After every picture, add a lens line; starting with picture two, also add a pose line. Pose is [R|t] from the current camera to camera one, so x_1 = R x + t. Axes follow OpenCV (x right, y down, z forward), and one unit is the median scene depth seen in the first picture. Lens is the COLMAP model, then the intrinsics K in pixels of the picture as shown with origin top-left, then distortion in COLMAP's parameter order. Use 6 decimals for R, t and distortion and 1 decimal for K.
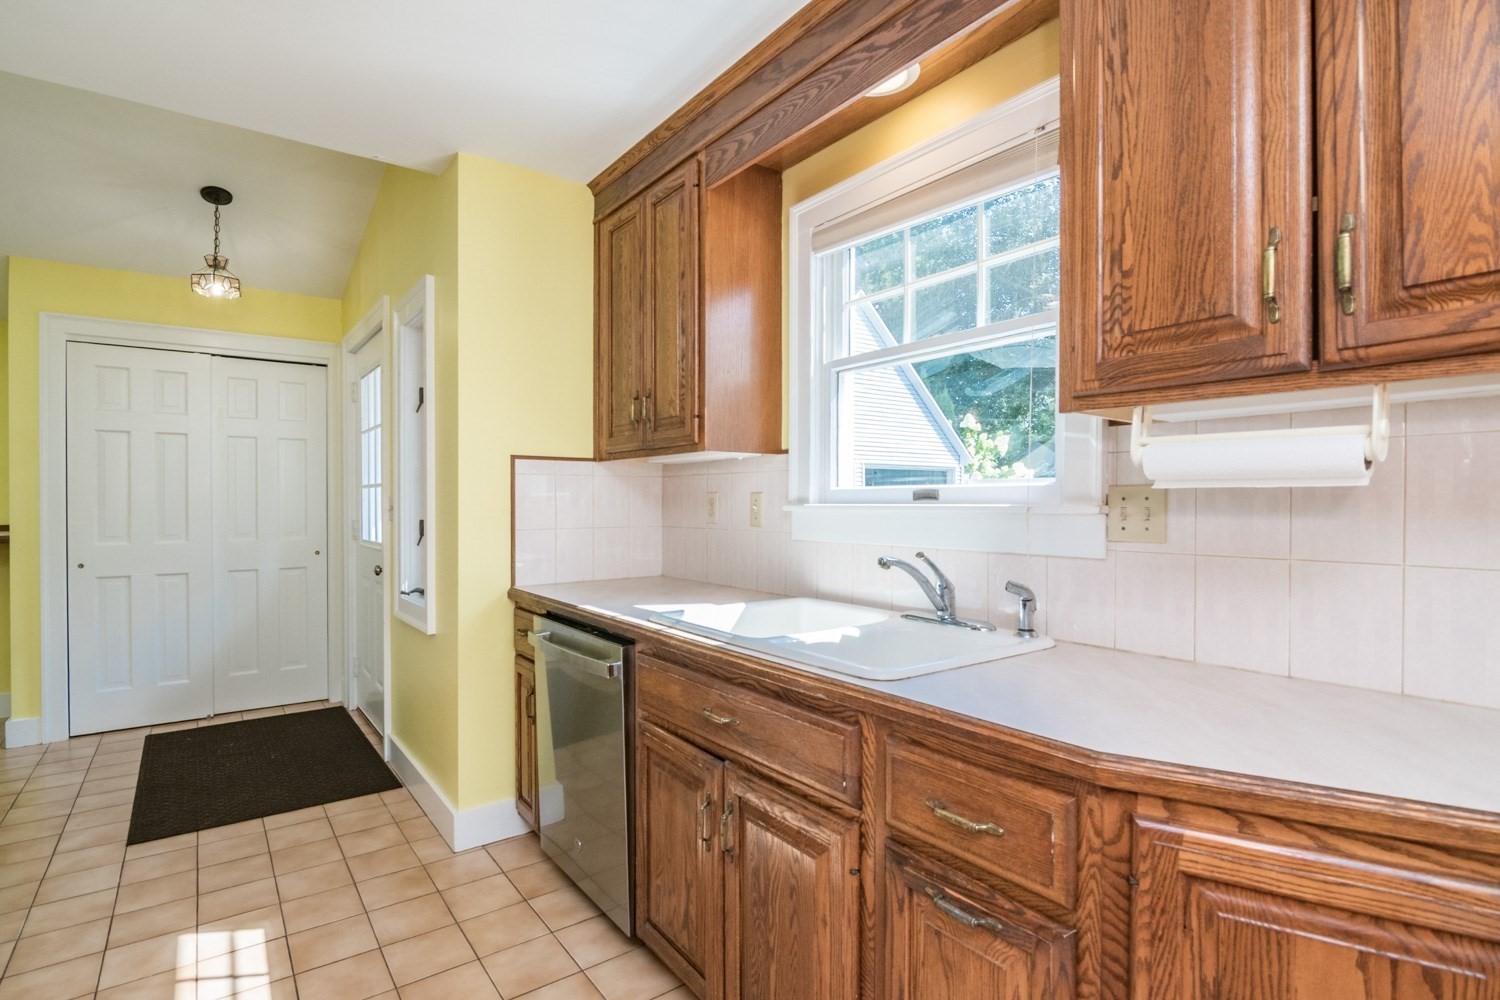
lens RADIAL K [[733.3, 0, 743.1], [0, 733.3, 503.9], [0, 0, 1]] dist [0.011110, -0.011464]
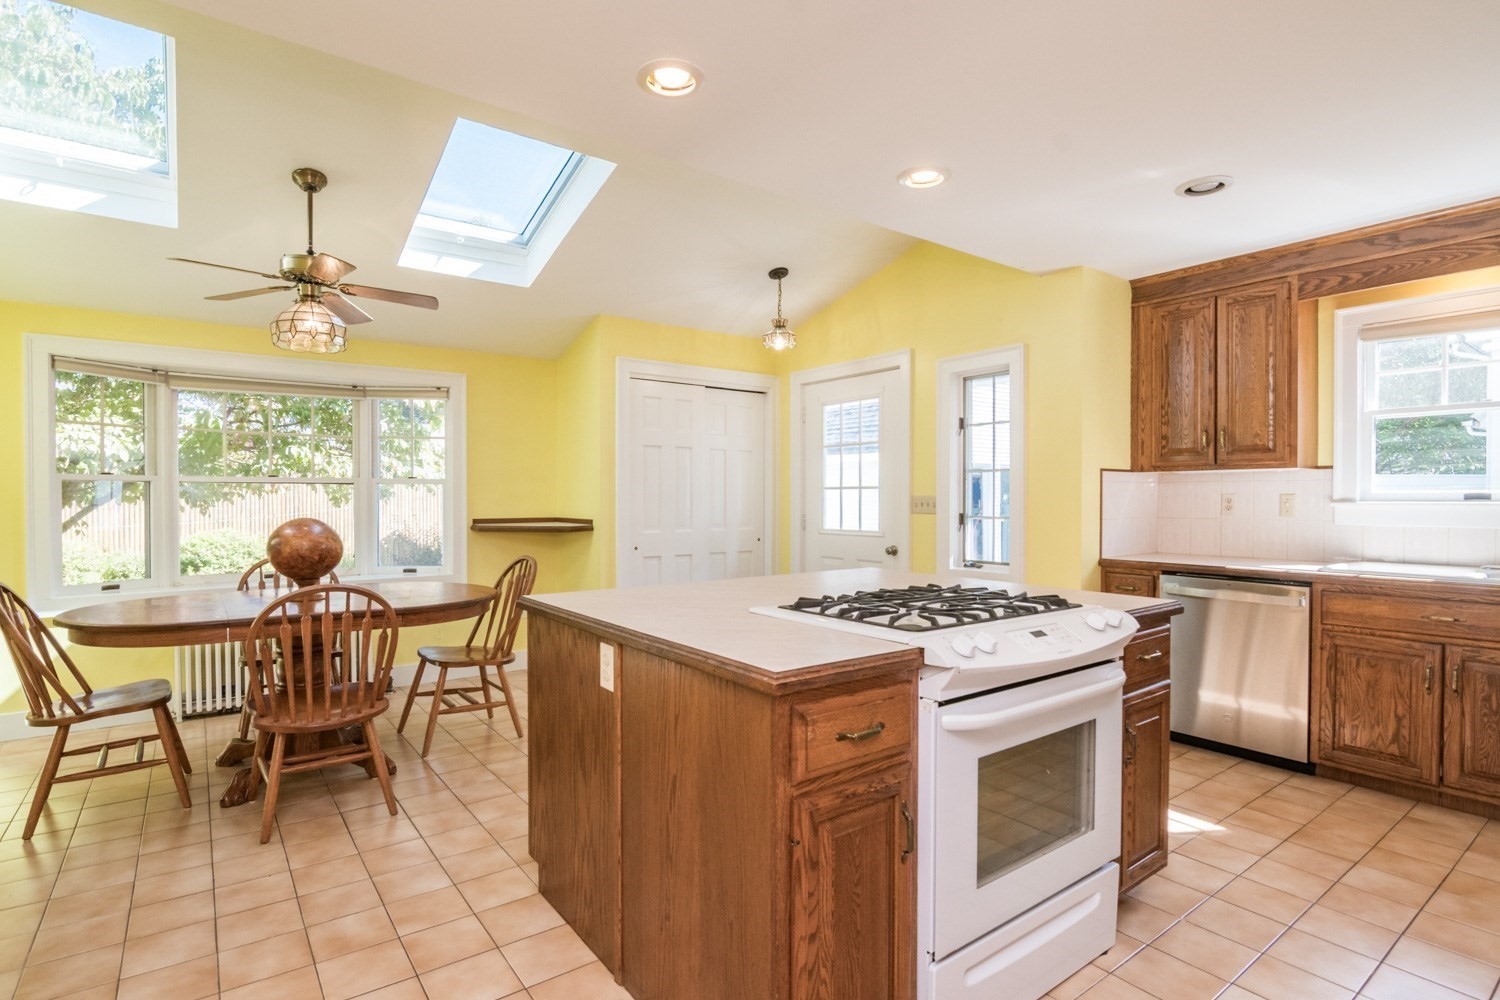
lens RADIAL K [[733.3, 0, 743.1], [0, 733.3, 503.9], [0, 0, 1]] dist [0.011110, -0.011464]
pose [[0.999913, -0.000692, 0.013204, -1.052839], [0.000607, 0.999979, 0.006447, -0.005406], [-0.013208, -0.006439, 0.999892, -0.465666]]
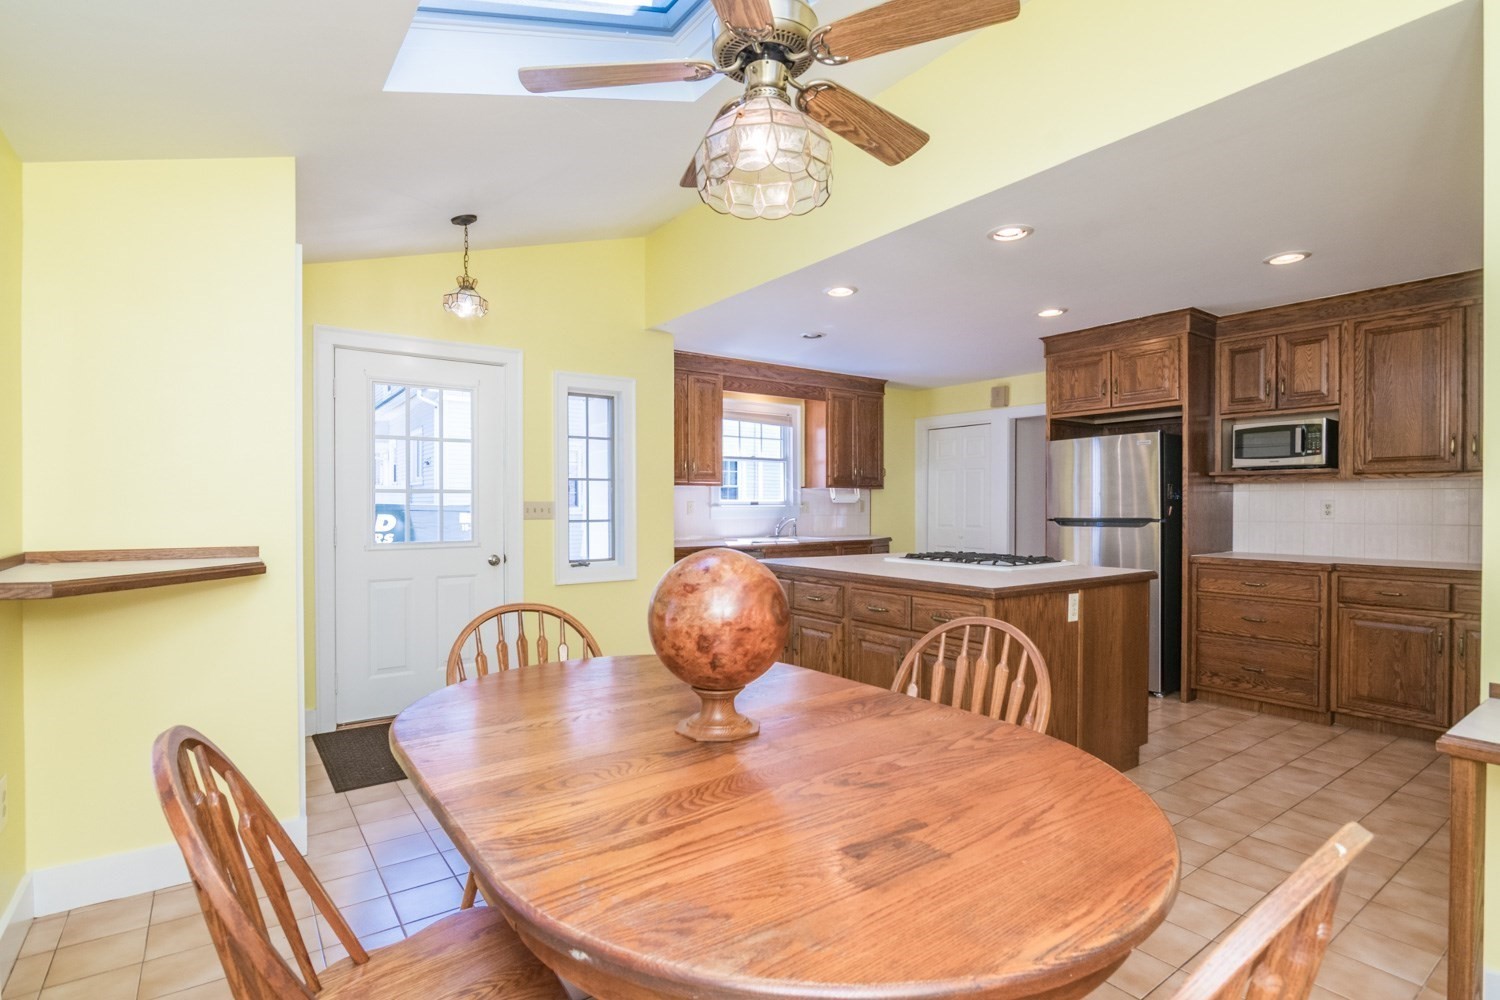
lens RADIAL K [[733.3, 0, 743.1], [0, 733.3, 503.9], [0, 0, 1]] dist [0.011110, -0.011464]
pose [[0.016836, 0.001580, 0.999857, -2.337424], [0.005096, 0.999986, -0.001666, -0.002071], [-0.999845, 0.005123, 0.016827, 0.762592]]
